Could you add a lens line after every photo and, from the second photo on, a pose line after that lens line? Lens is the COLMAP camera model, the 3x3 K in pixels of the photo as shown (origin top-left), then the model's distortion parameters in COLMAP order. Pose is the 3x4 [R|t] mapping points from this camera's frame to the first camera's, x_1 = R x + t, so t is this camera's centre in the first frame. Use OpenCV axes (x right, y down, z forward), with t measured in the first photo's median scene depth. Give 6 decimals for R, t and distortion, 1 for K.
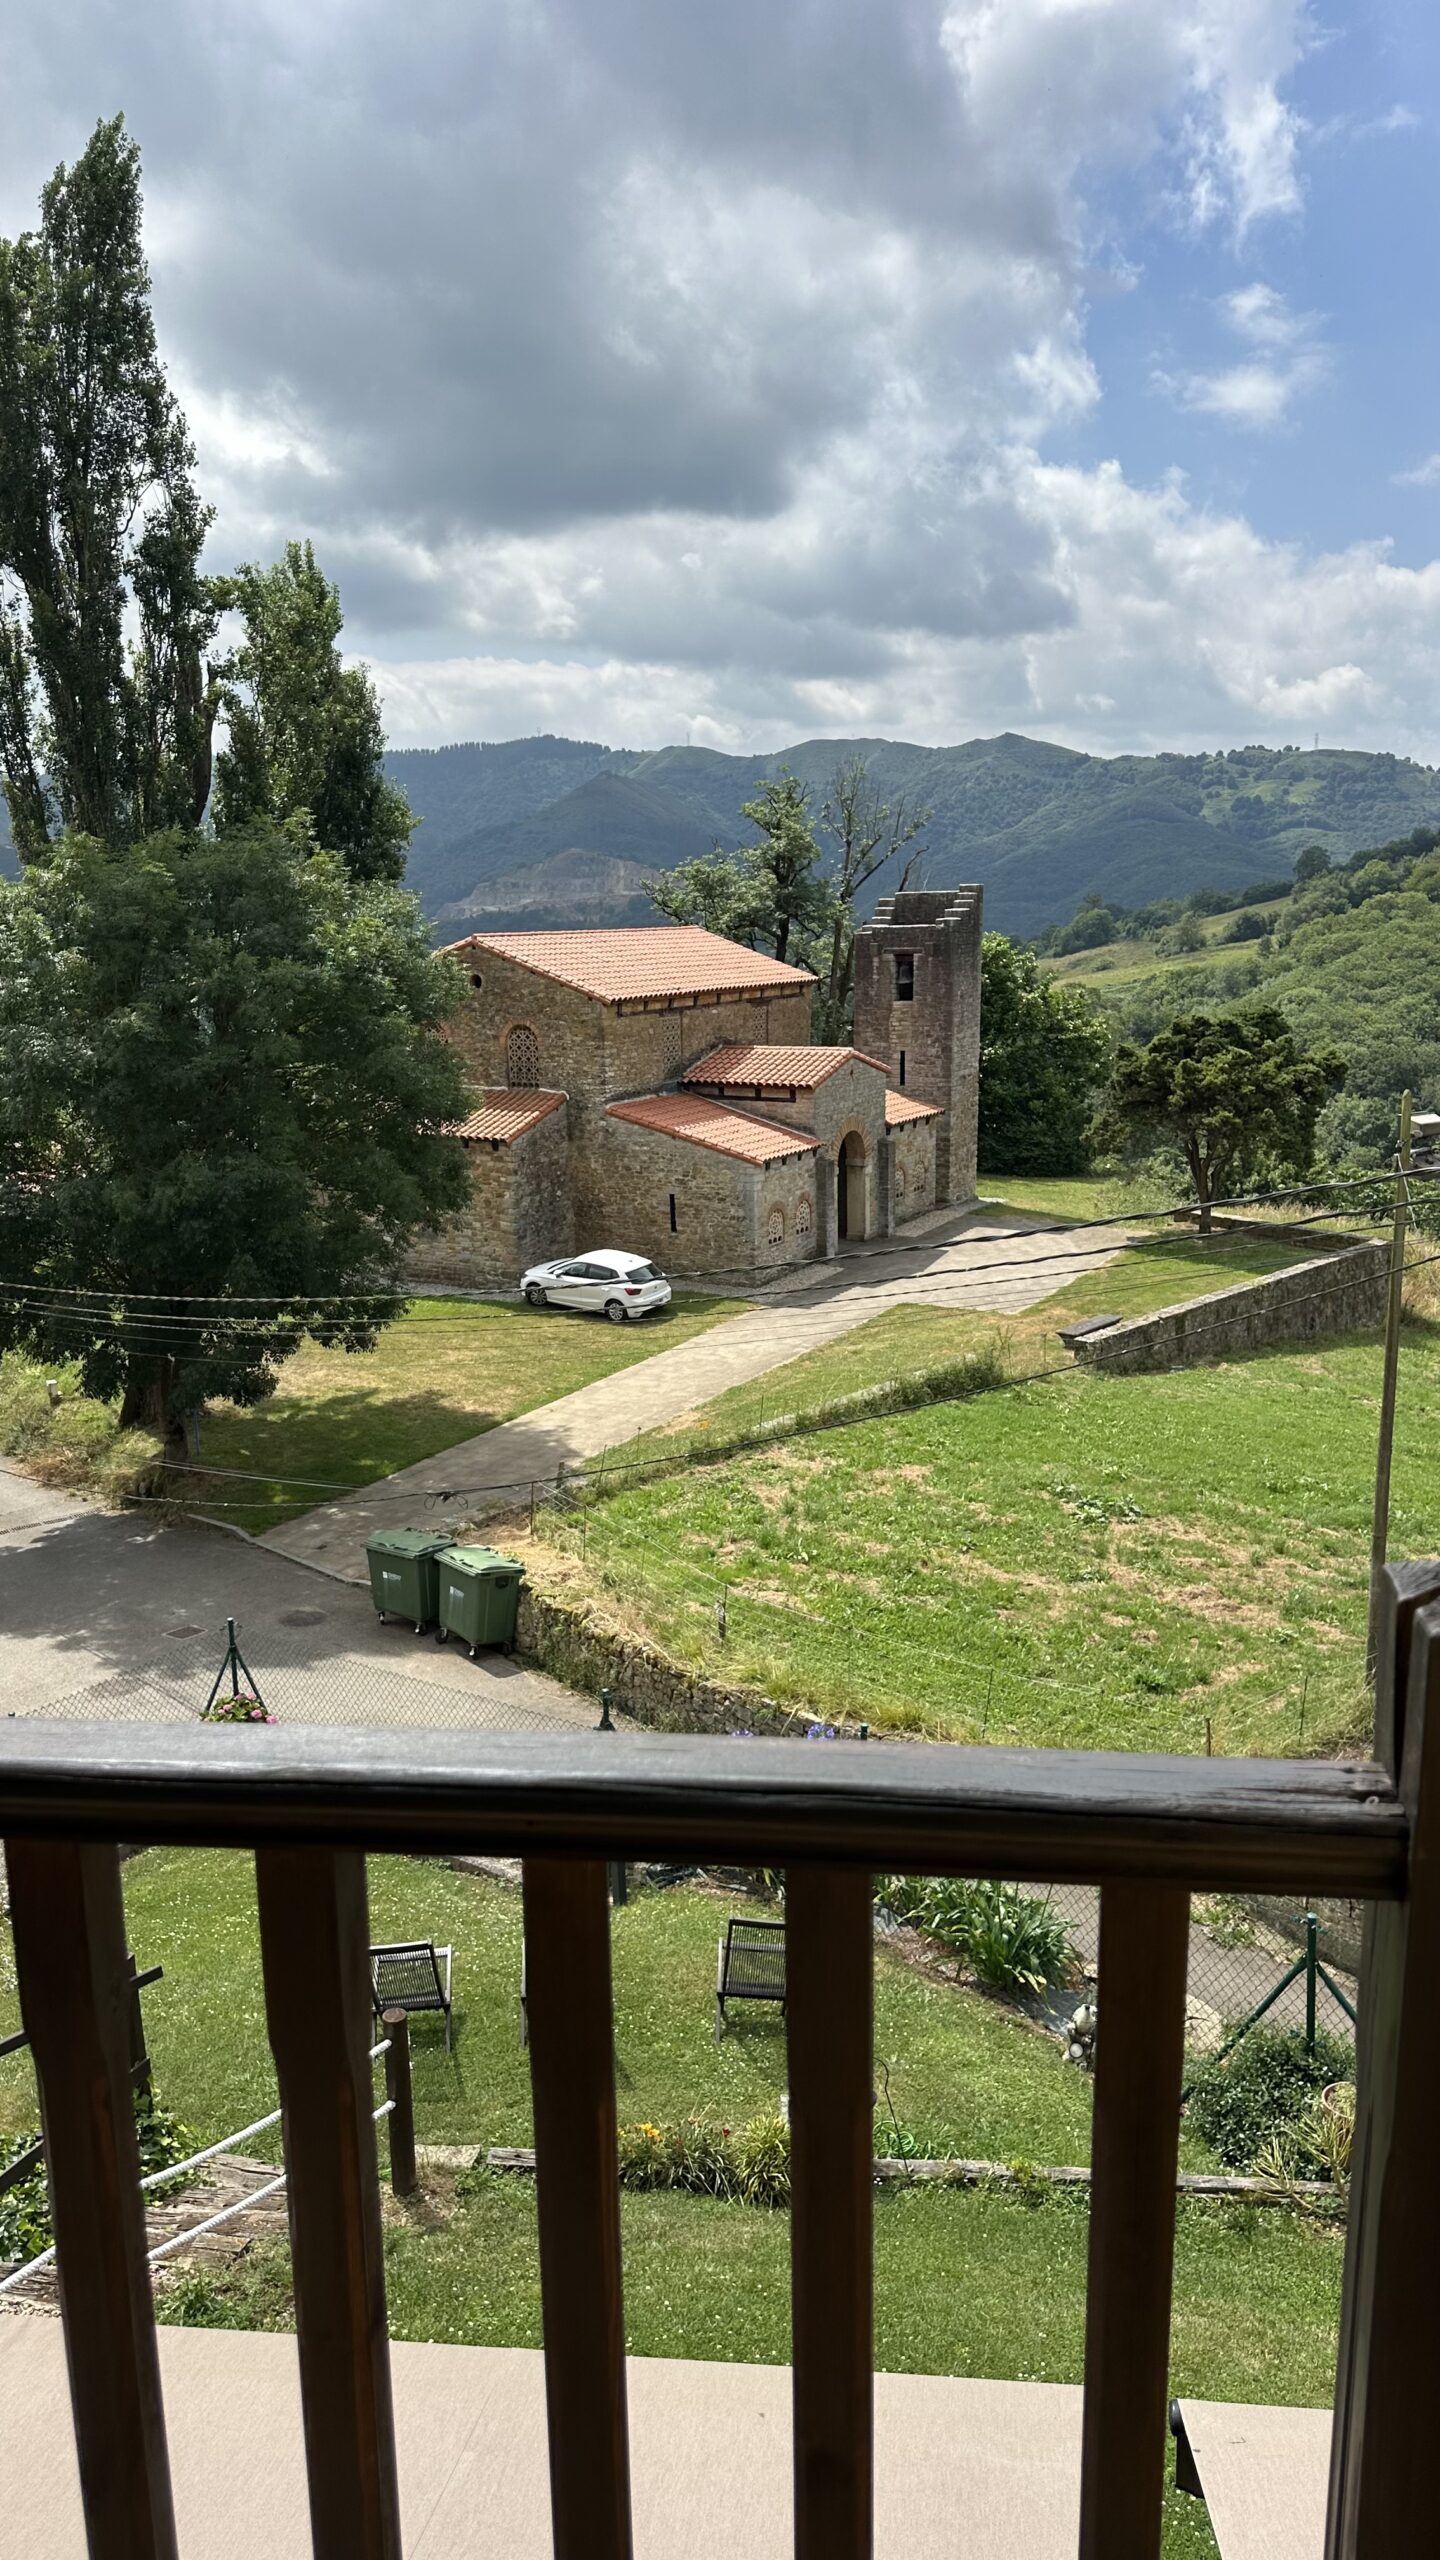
lens RADIAL K [[1768.7, 0, 724.3], [0, 1768.7, 1287.2], [0, 0, 1]] dist [0.175946, -0.385321]
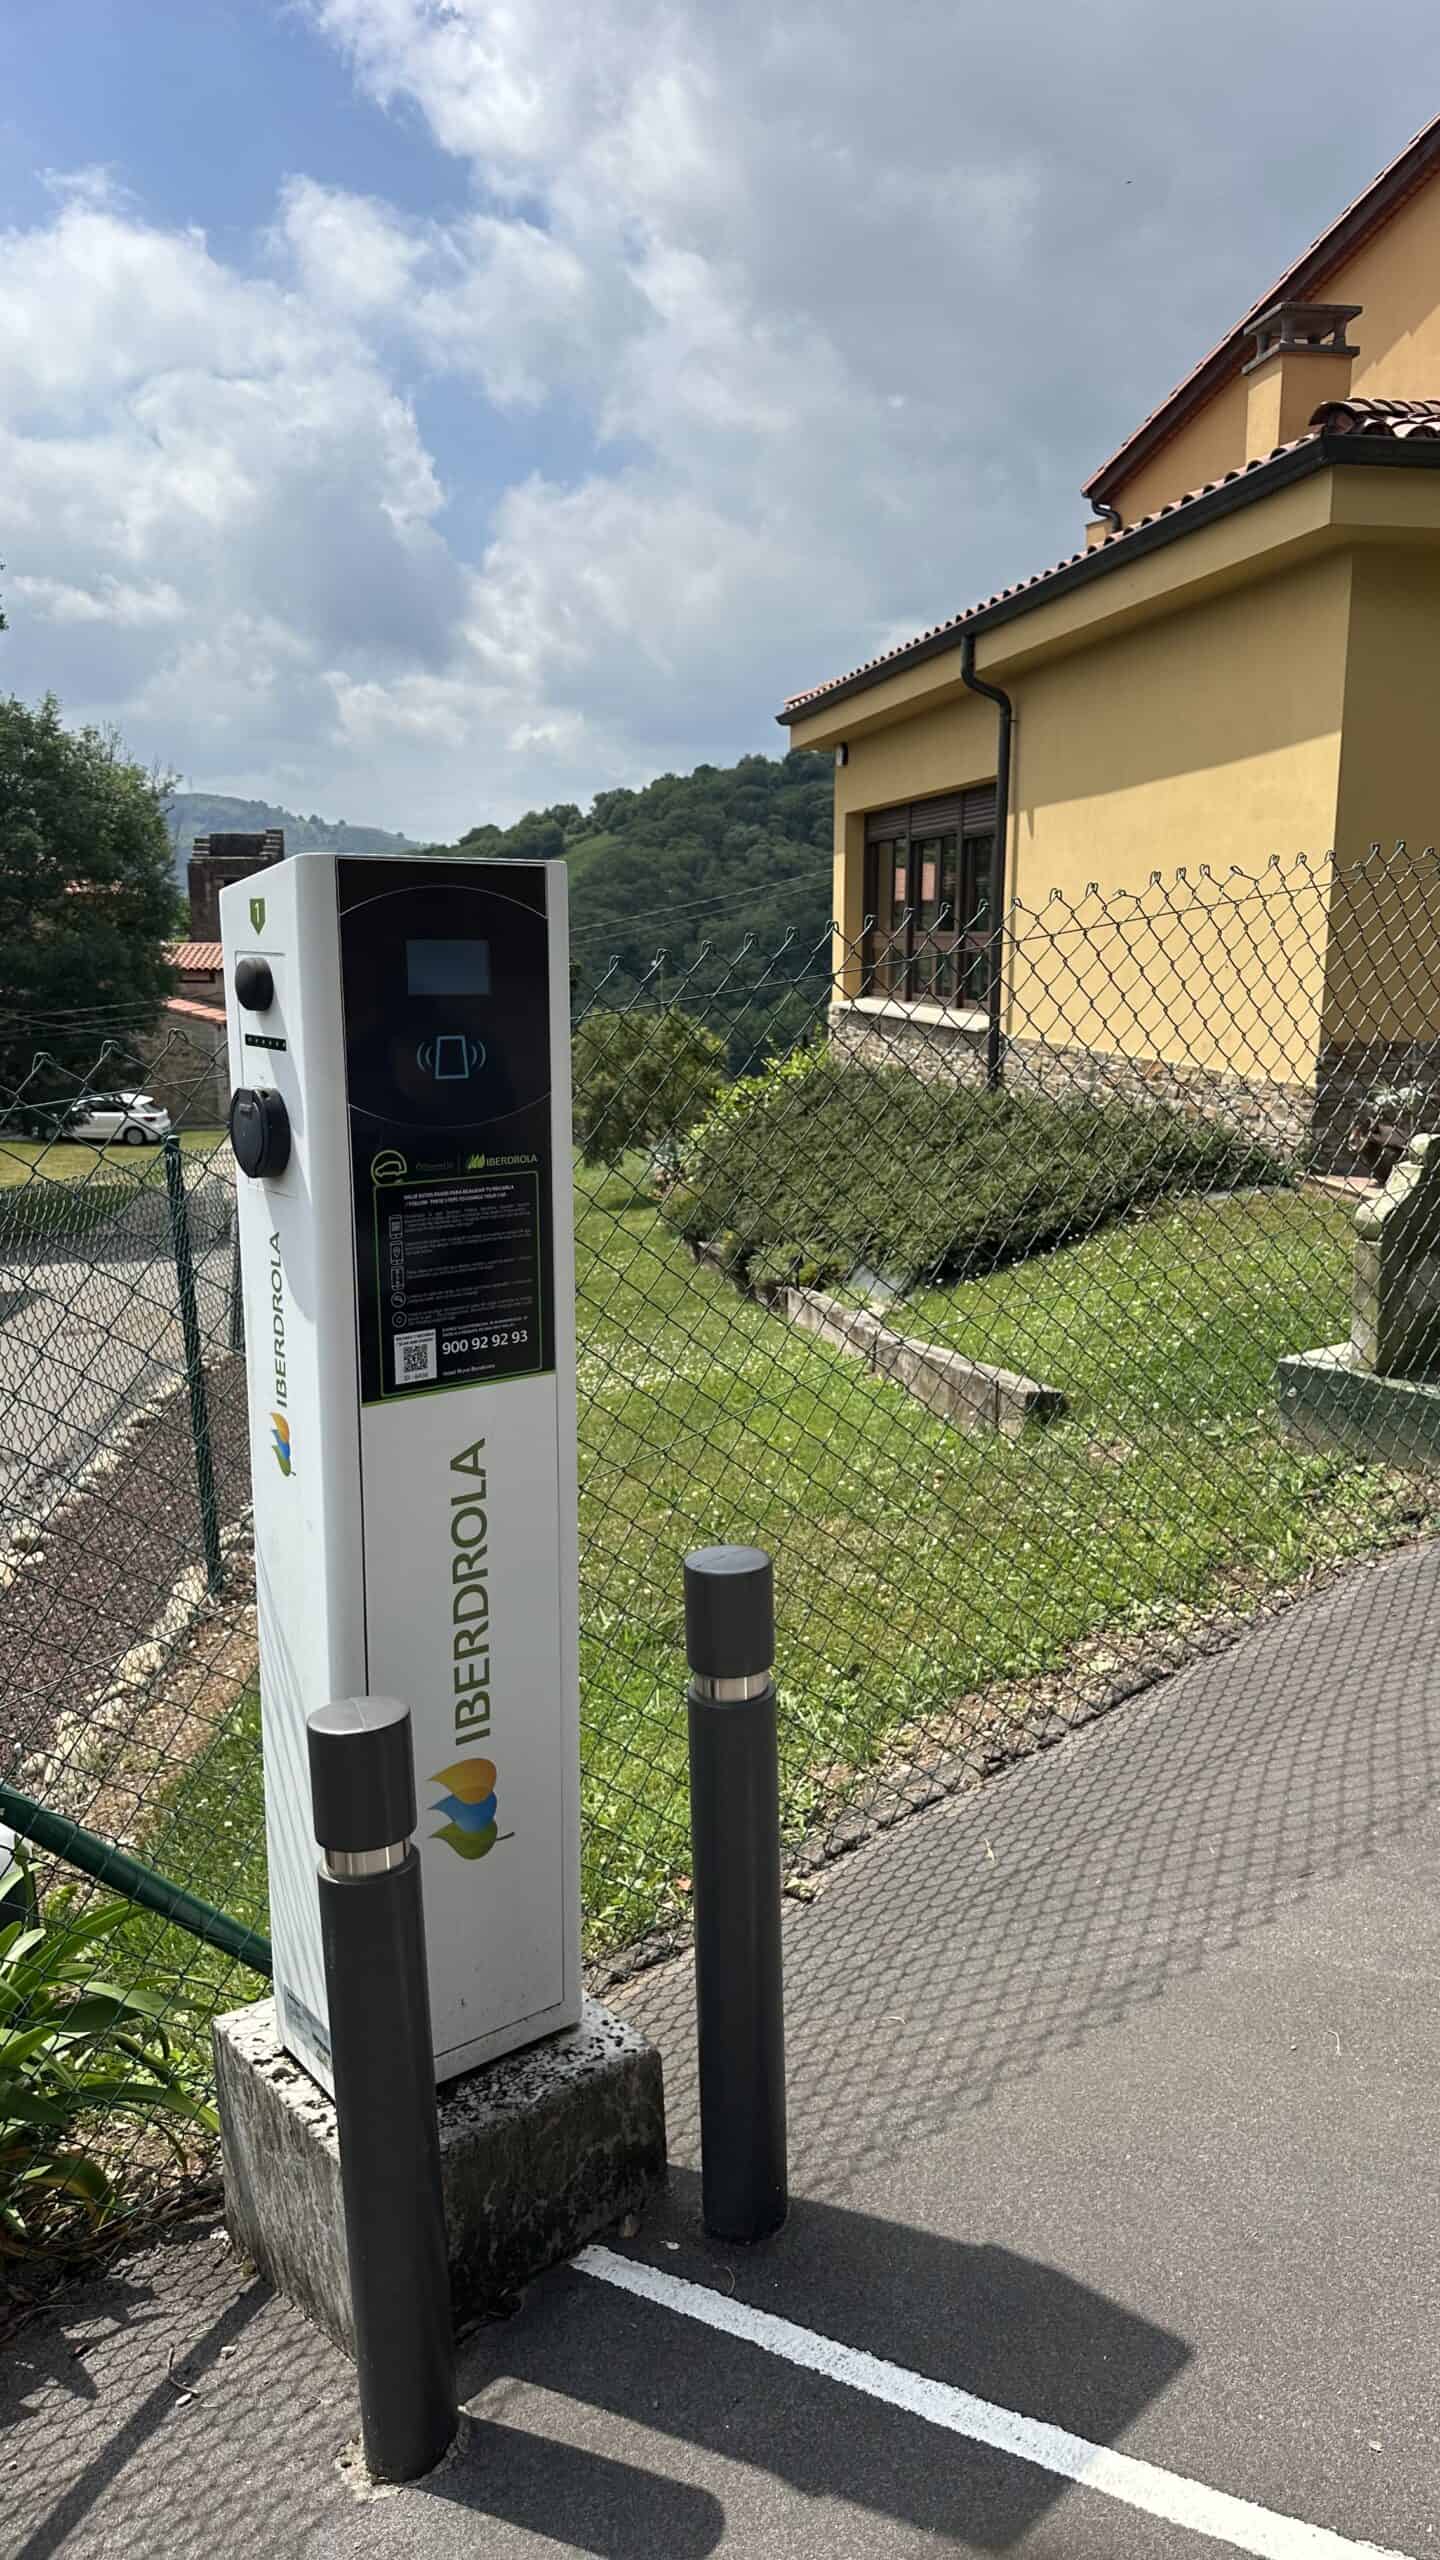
lens RADIAL K [[1811.1, 0, 727.6], [0, 1811.1, 1277.8], [0, 0, 1]] dist [0.075371, -0.109393]
pose [[0.829661, -0.086456, 0.551532, -0.379294], [0.103650, 0.994614, -0.000007, 0.136791], [-0.548561, 0.057172, 0.834154, -0.249013]]
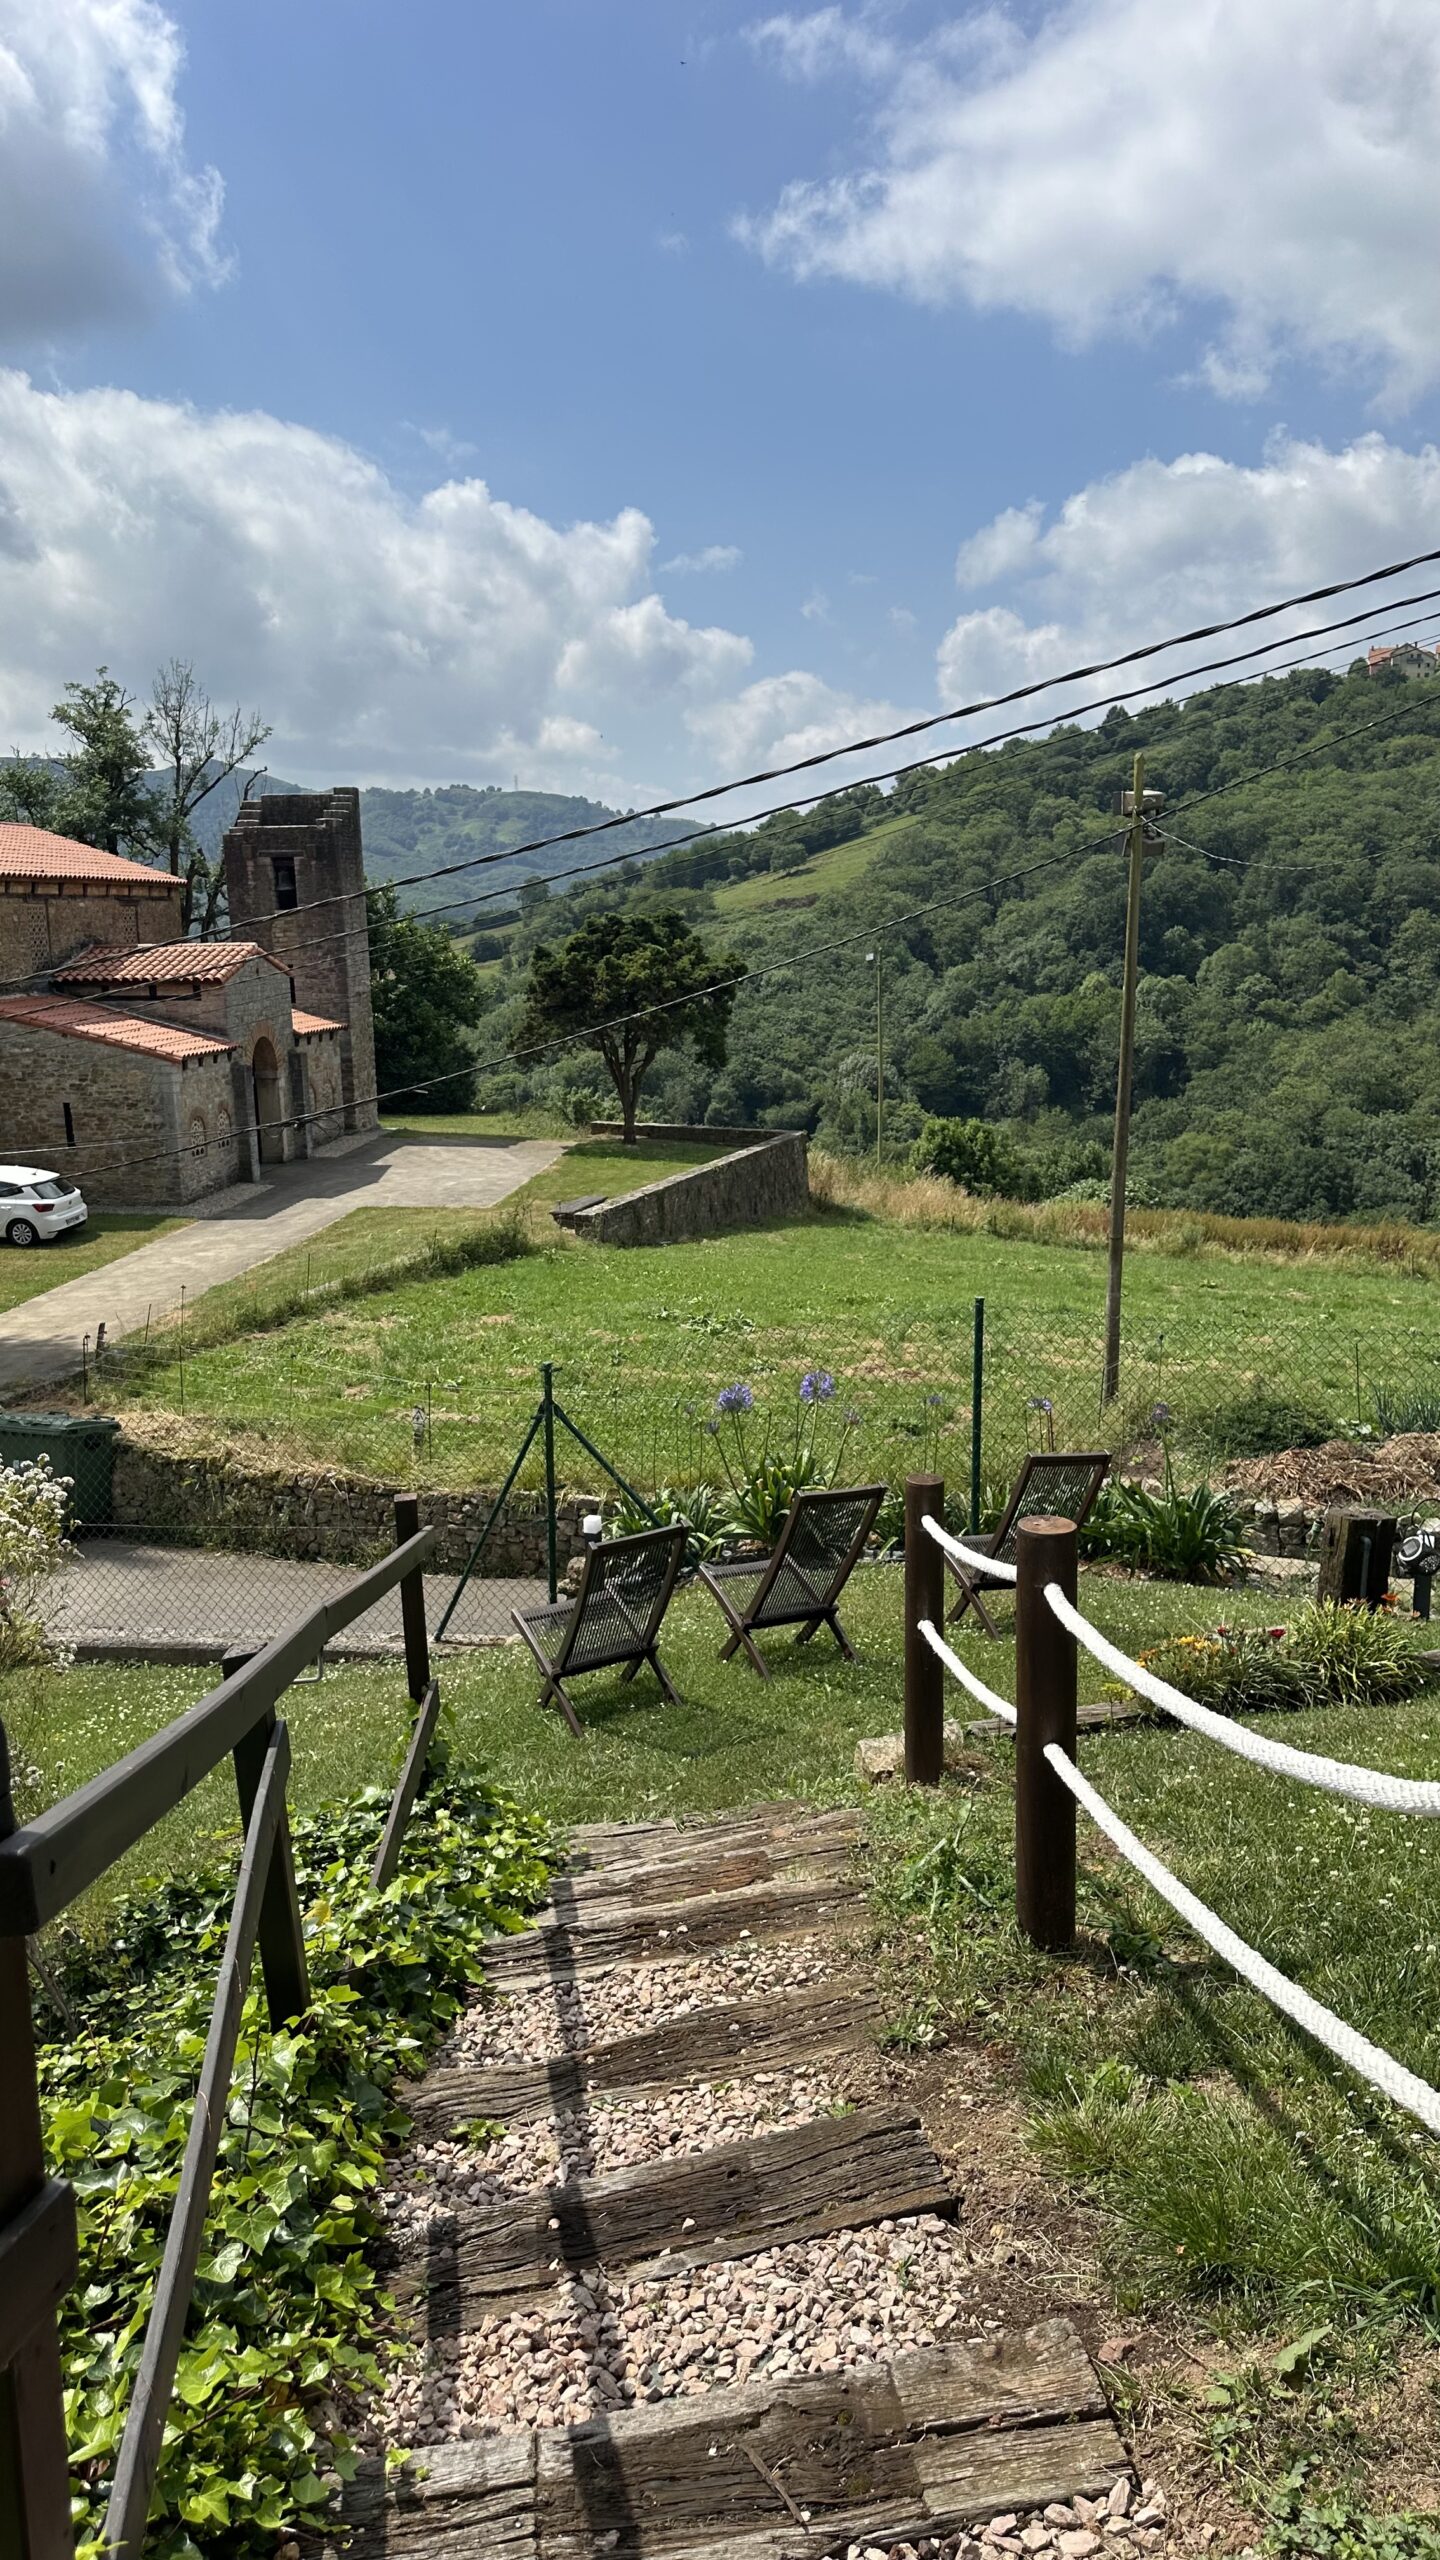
lens RADIAL K [[1768.7, 0, 724.3], [0, 1768.7, 1287.2], [0, 0, 1]] dist [0.175946, -0.385321]
pose [[0.913536, -0.079009, 0.399010, -0.088172], [0.086121, 0.996285, 0.000103, 0.059533], [-0.397535, 0.034269, 0.916947, 0.081207]]
